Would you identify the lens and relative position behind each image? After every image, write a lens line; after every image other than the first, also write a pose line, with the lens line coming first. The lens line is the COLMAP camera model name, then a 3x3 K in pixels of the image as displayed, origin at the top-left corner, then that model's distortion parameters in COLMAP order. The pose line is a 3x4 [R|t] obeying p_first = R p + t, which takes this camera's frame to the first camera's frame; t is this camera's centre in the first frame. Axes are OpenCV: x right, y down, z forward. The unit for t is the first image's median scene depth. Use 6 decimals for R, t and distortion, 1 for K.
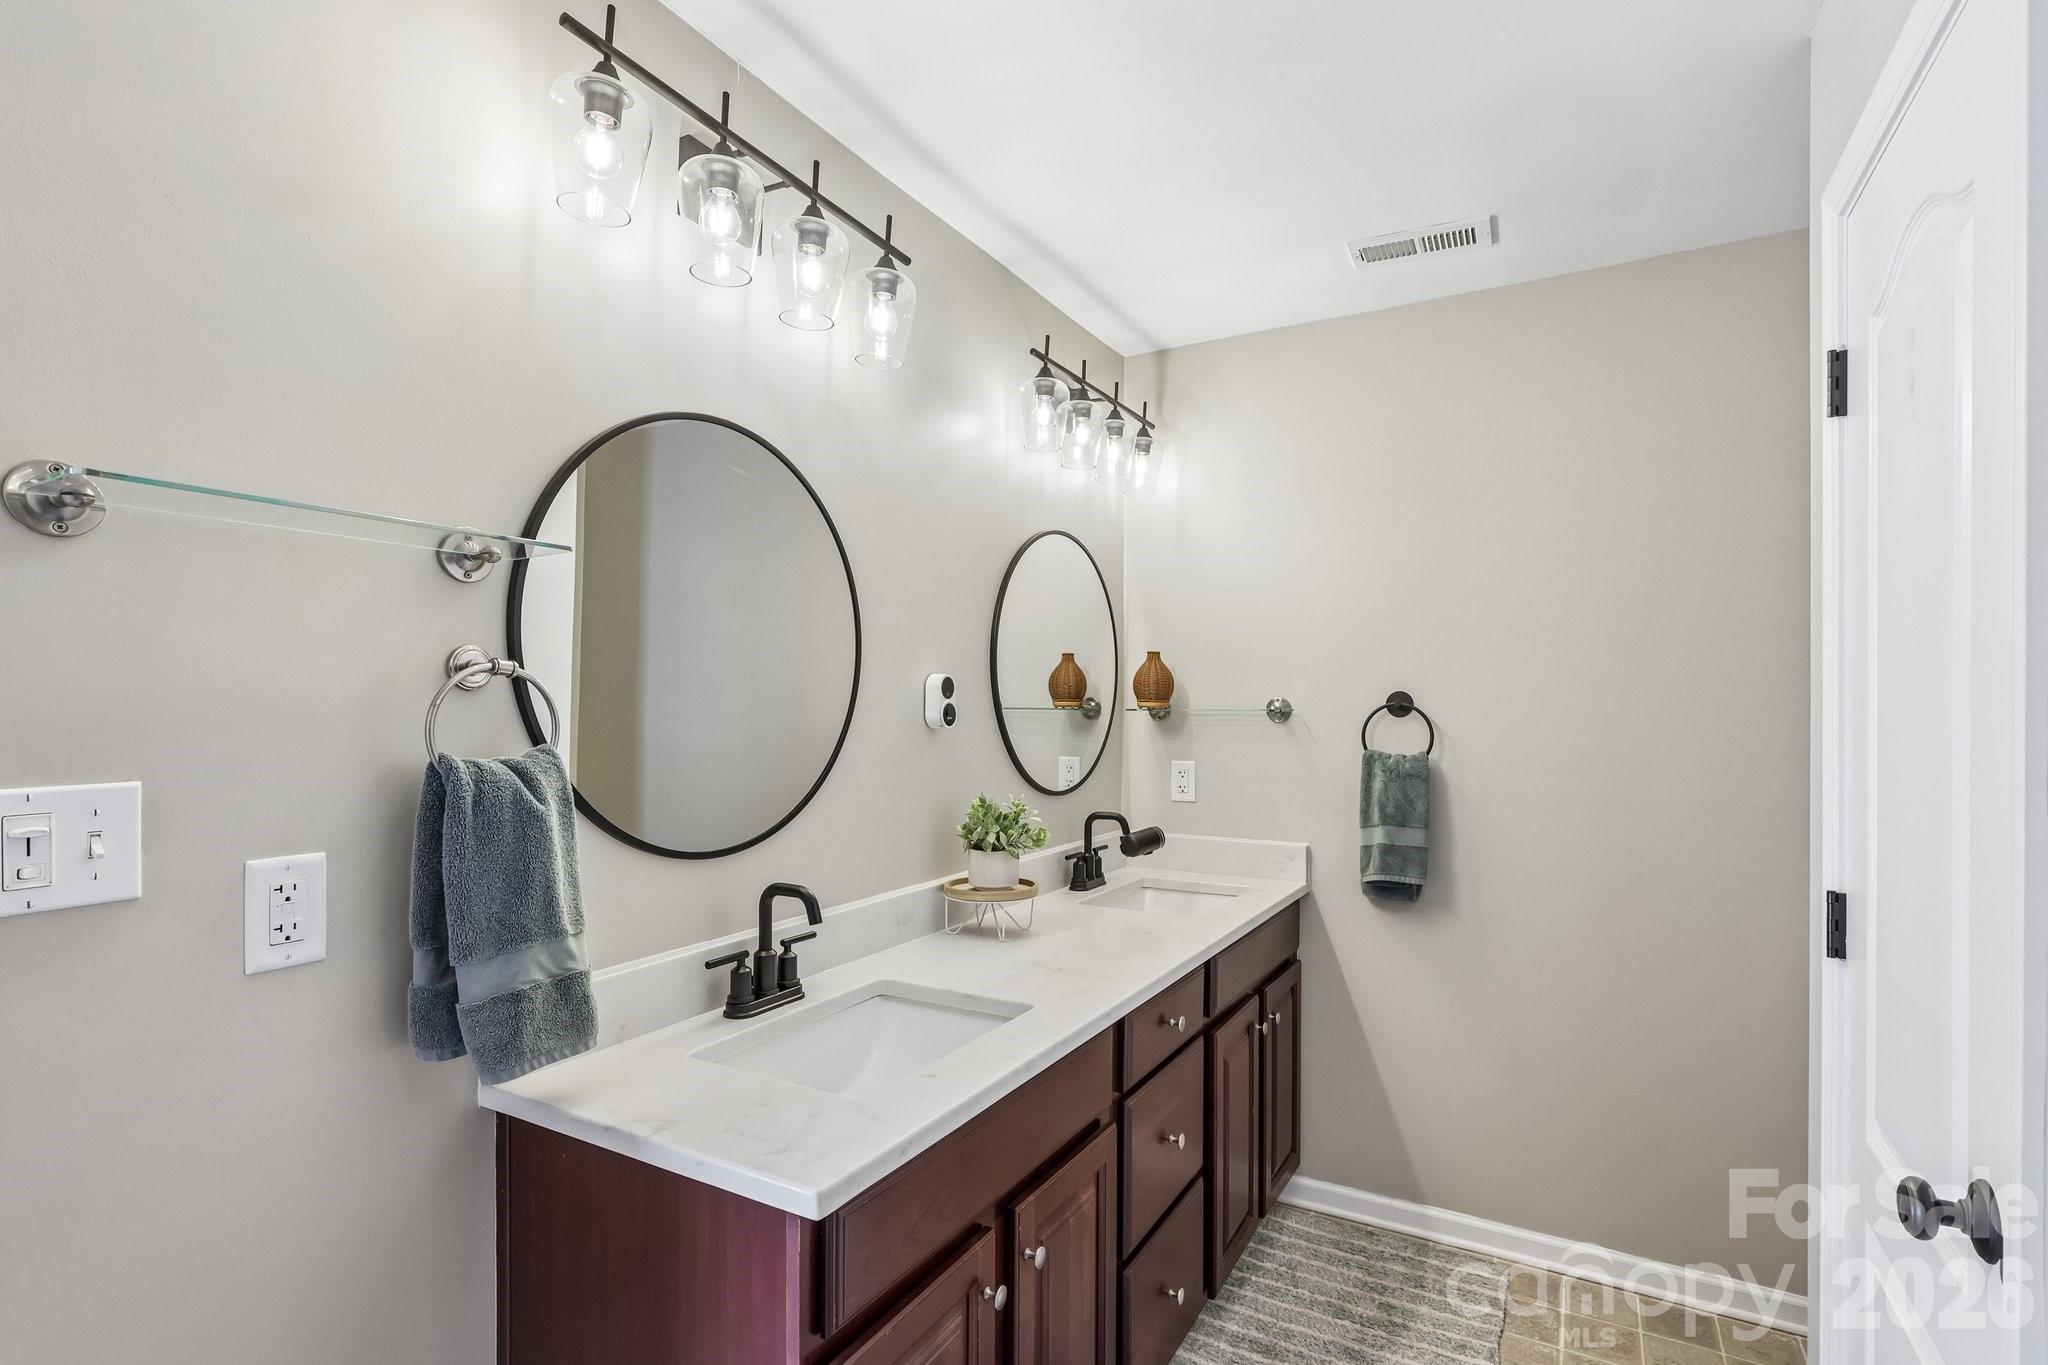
lens RADIAL K [[988.7, 0, 1026.3], [0, 988.7, 702.4], [0, 0, 1]] dist [0.023741, 0.001149]
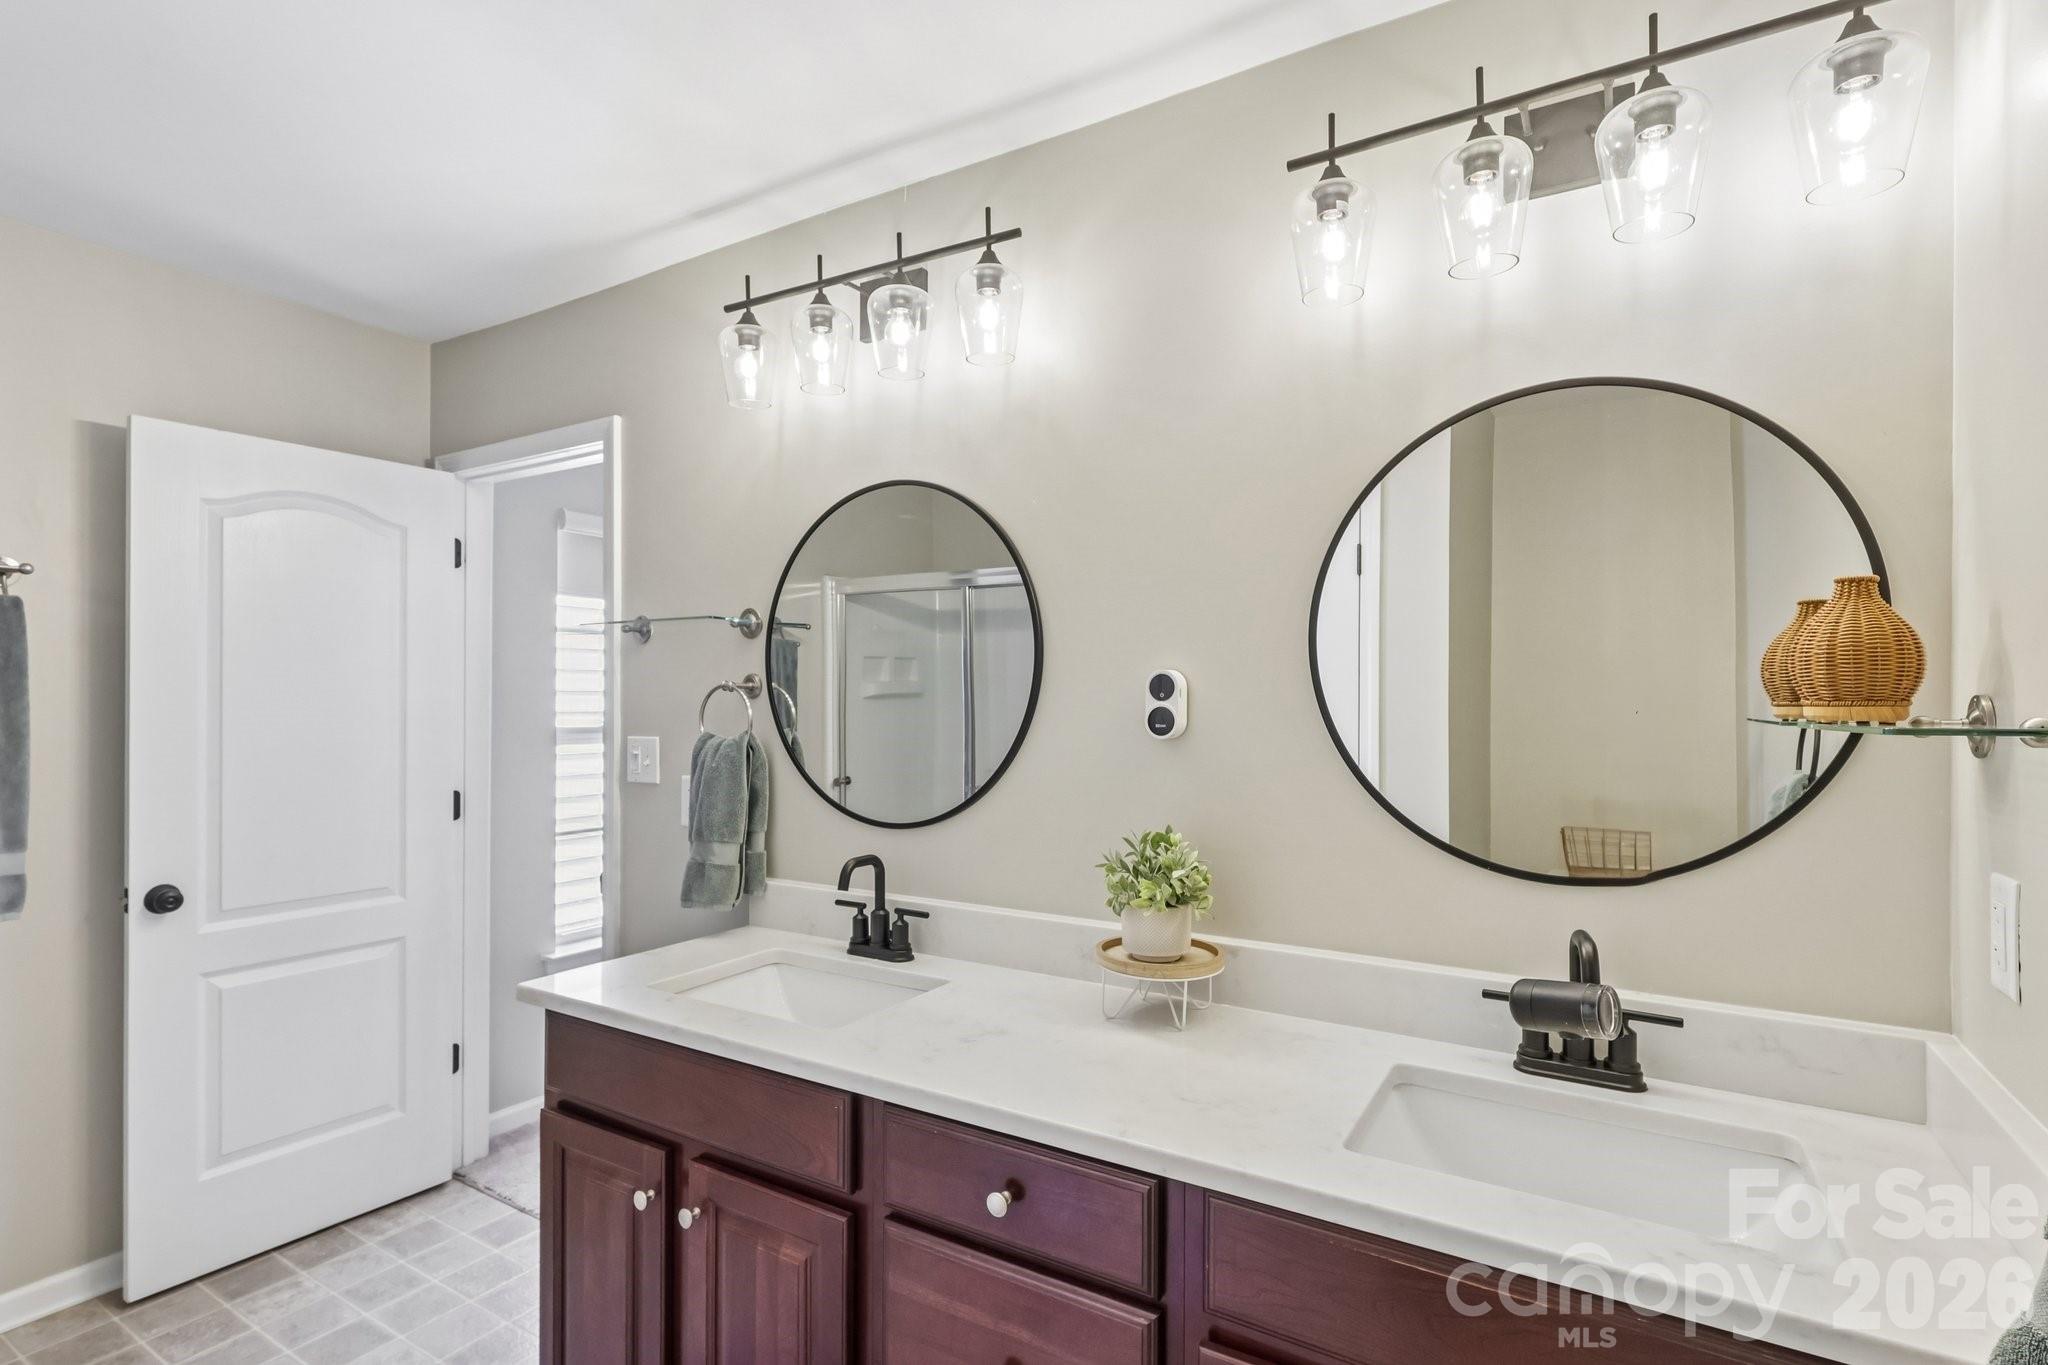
lens RADIAL K [[988.7, 0, 1021.7], [0, 988.7, 676.8], [0, 0, 1]] dist [0.023741, 0.001149]
pose [[-0.036711, -0.011987, -0.999254, 0.930334], [0.010552, 0.999868, -0.012382, -0.019714], [0.999270, -0.010999, -0.036579, 1.190708]]
